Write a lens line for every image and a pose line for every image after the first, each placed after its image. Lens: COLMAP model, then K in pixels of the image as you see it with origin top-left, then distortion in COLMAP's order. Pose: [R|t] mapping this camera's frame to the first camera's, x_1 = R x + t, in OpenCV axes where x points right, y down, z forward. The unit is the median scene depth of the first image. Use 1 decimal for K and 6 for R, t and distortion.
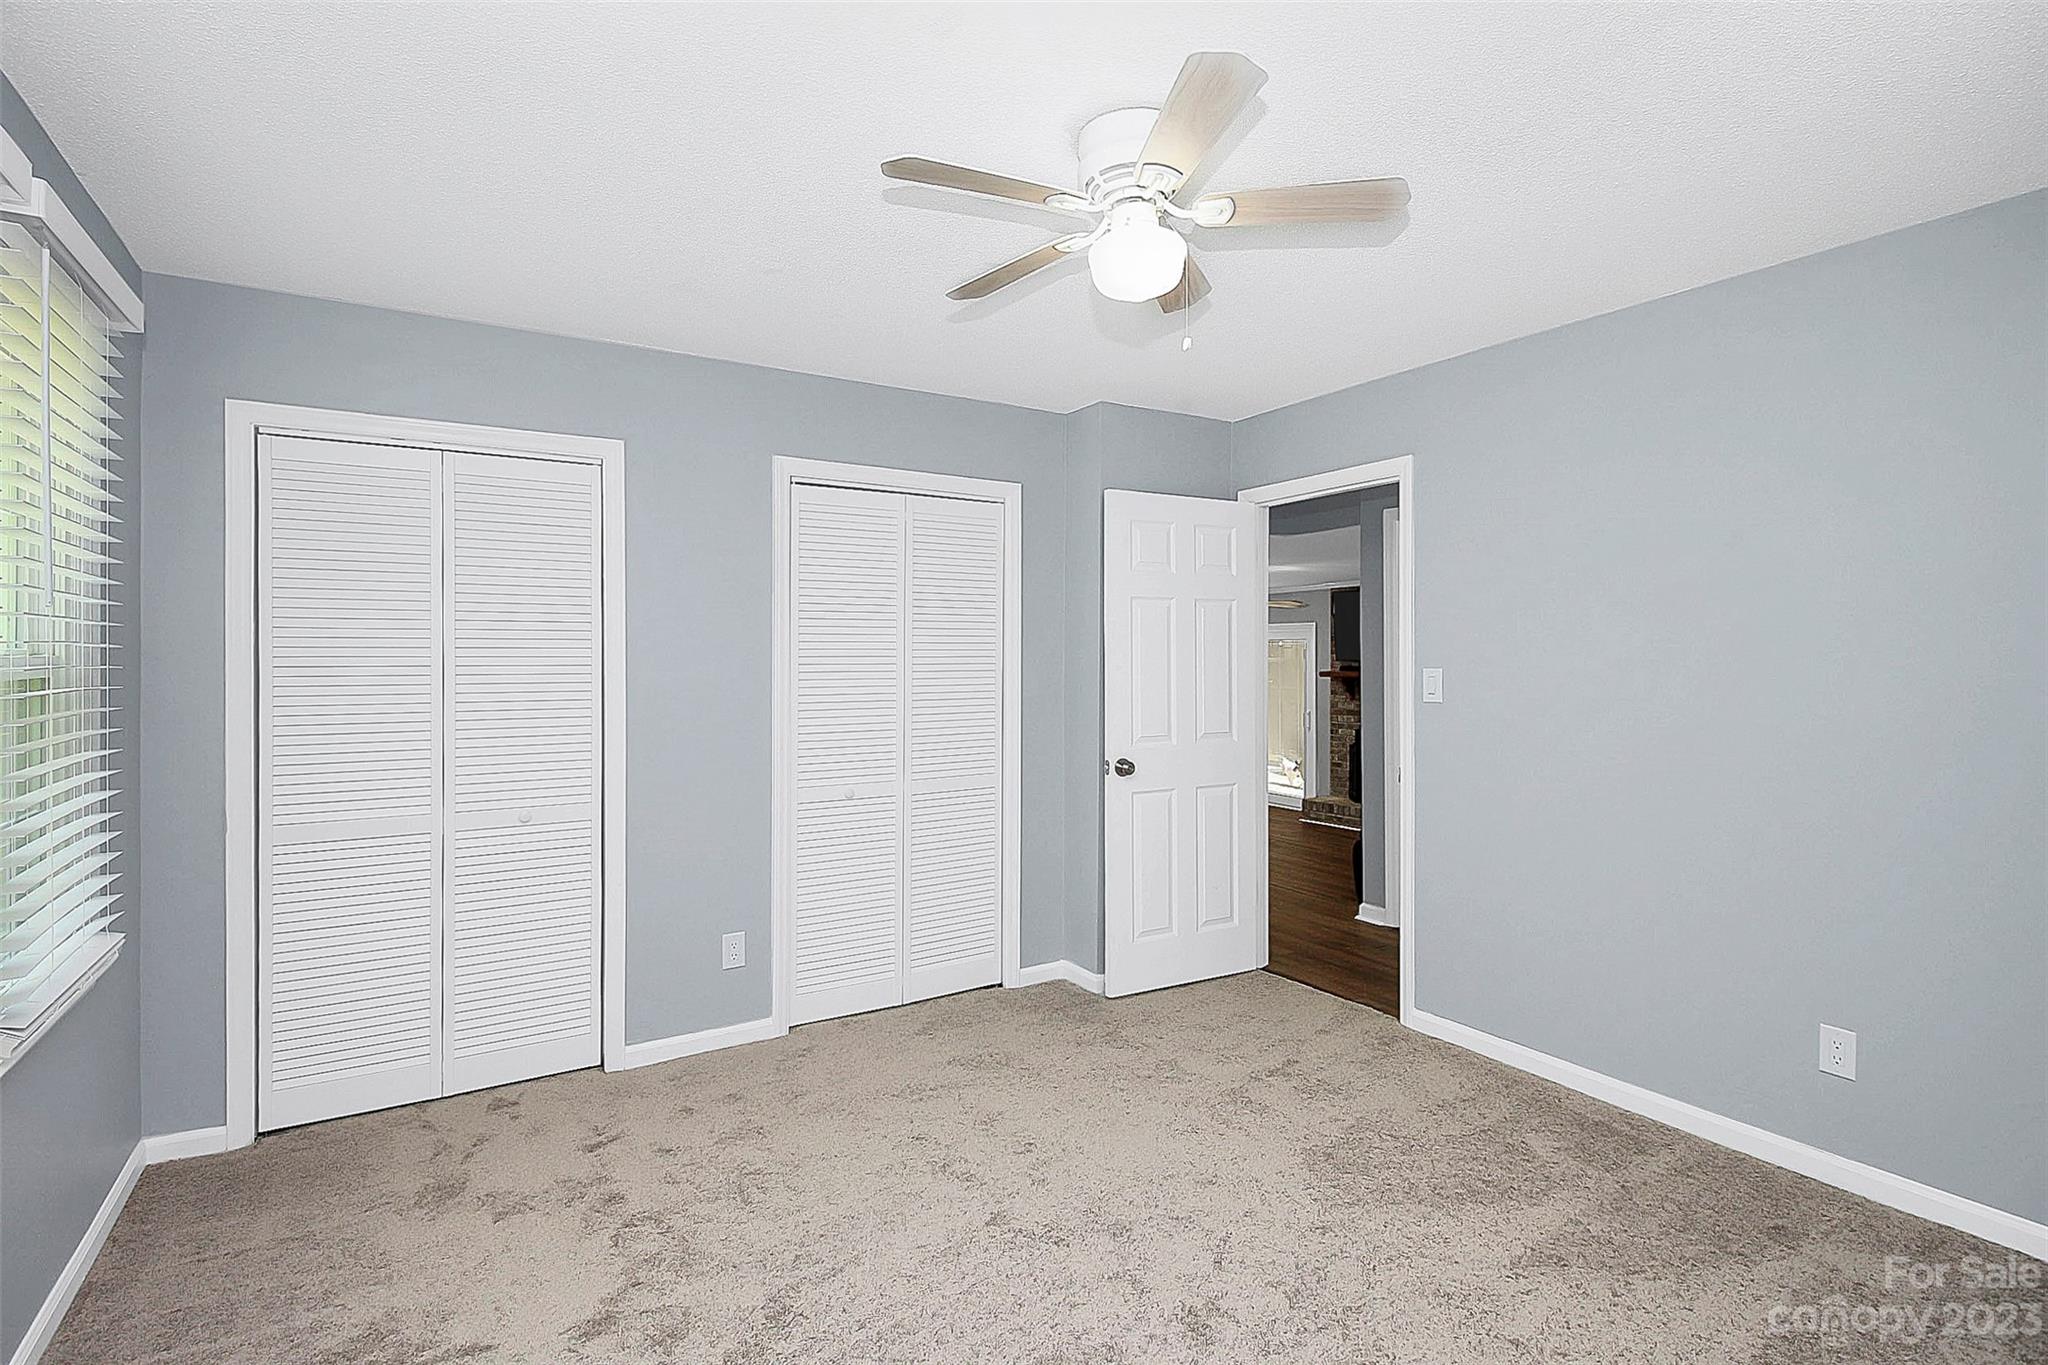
lens RADIAL K [[968.1, 0, 1037.7], [0, 968.1, 664.4], [0, 0, 1]] dist [0.000858, -0.010935]
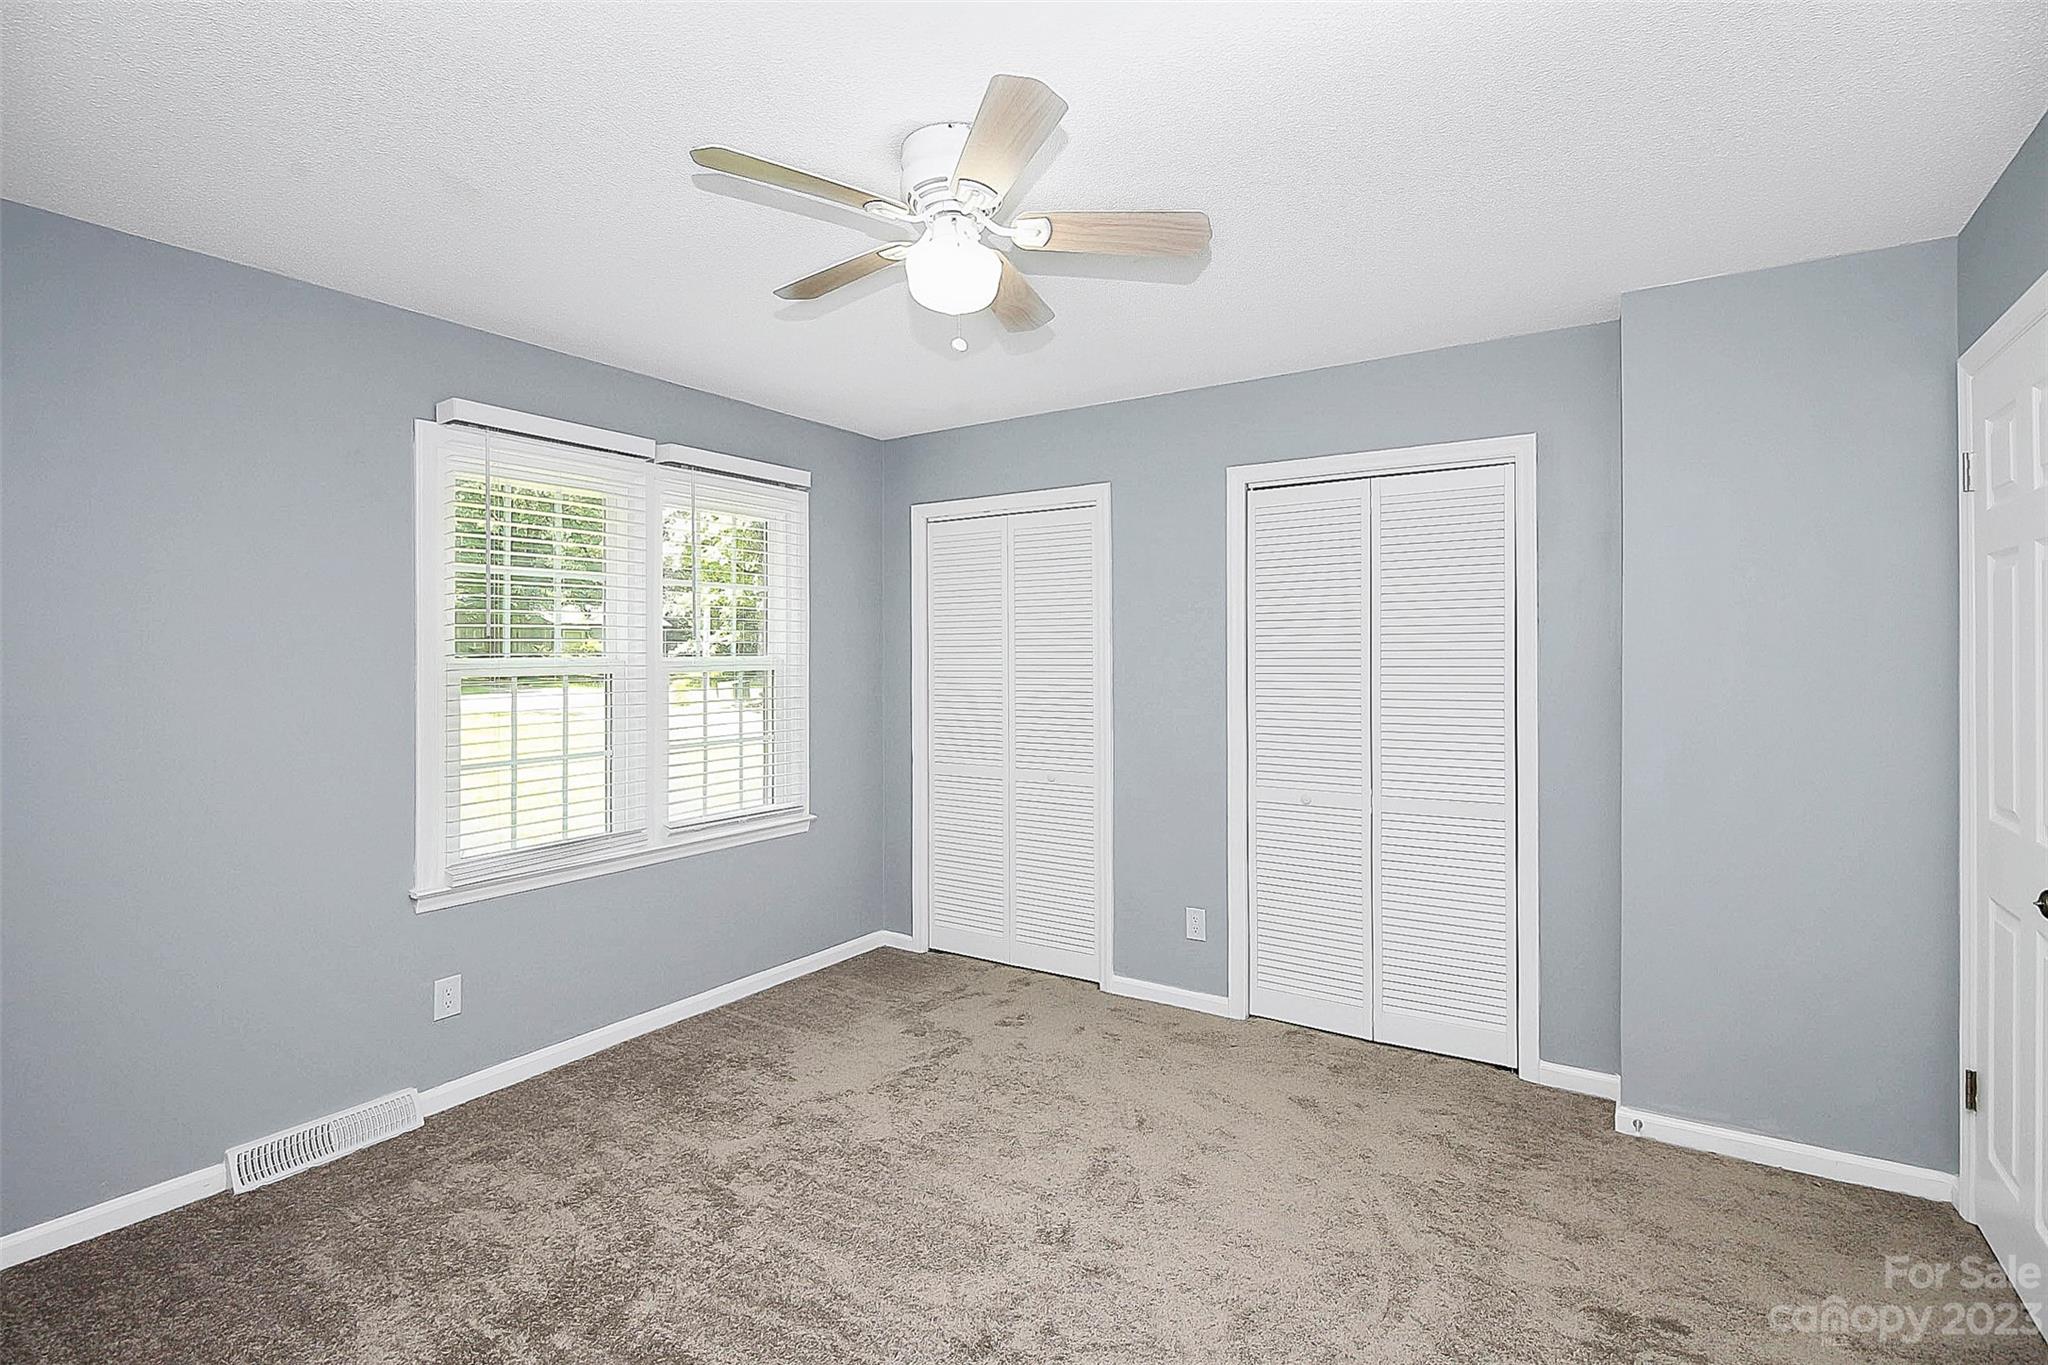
lens RADIAL K [[968.1, 0, 1043.5], [0, 968.1, 674.8], [0, 0, 1]] dist [0.000858, -0.010935]
pose [[0.425241, 0.014212, -0.904969, 0.644280], [-0.005146, 0.999899, 0.013285, -0.003002], [0.905066, -0.000993, 0.425271, 0.396556]]
